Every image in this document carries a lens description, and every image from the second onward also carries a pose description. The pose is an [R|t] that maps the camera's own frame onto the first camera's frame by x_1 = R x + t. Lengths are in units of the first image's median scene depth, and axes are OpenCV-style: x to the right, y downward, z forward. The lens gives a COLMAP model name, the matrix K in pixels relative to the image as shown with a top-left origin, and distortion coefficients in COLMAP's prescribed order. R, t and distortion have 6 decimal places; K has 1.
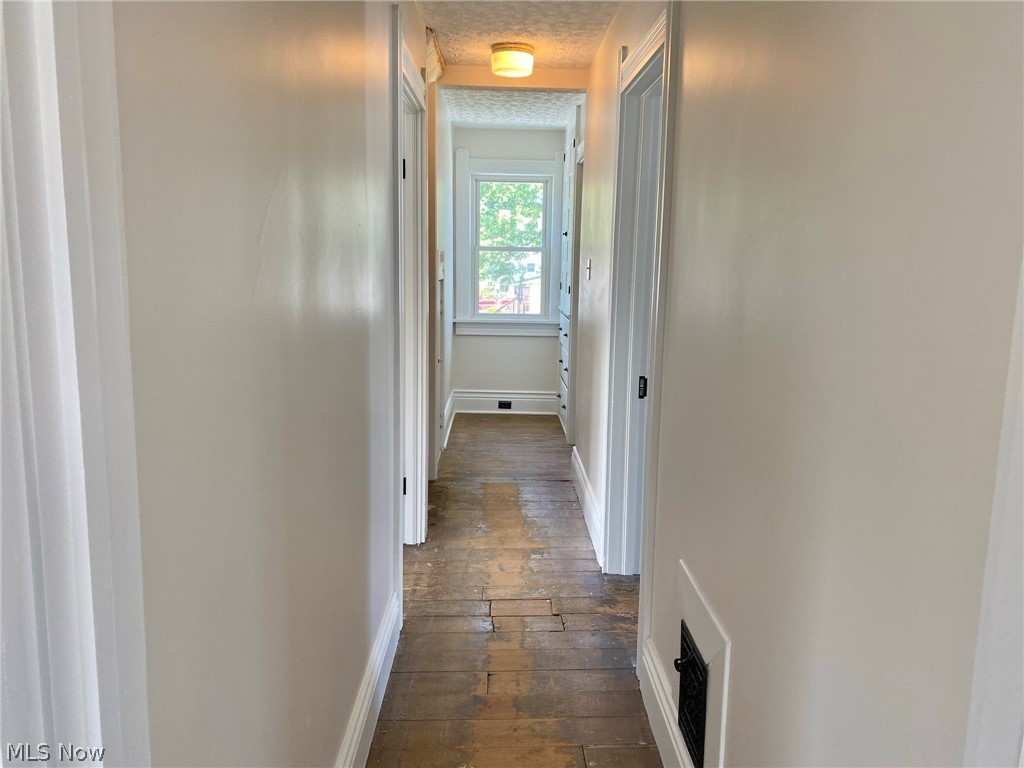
lens RADIAL K [[780.9, 0, 511.2], [0, 780.9, 385.7], [0, 0, 1]] dist [0.011762, -0.003045]
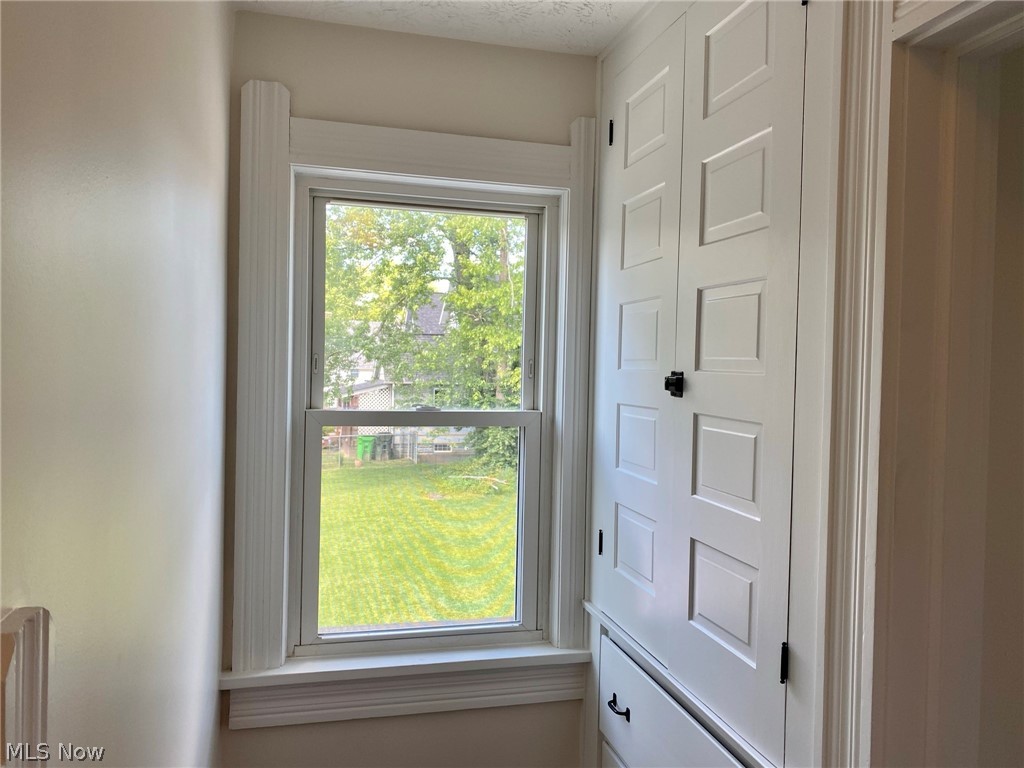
lens RADIAL K [[780.9, 0, 514.6], [0, 780.9, 384.2], [0, 0, 1]] dist [0.011762, -0.003045]
pose [[0.973494, 0.002902, 0.228695, -0.037608], [0.027285, 0.991305, -0.128723, -0.149157], [-0.227080, 0.131551, 0.964950, 0.695536]]
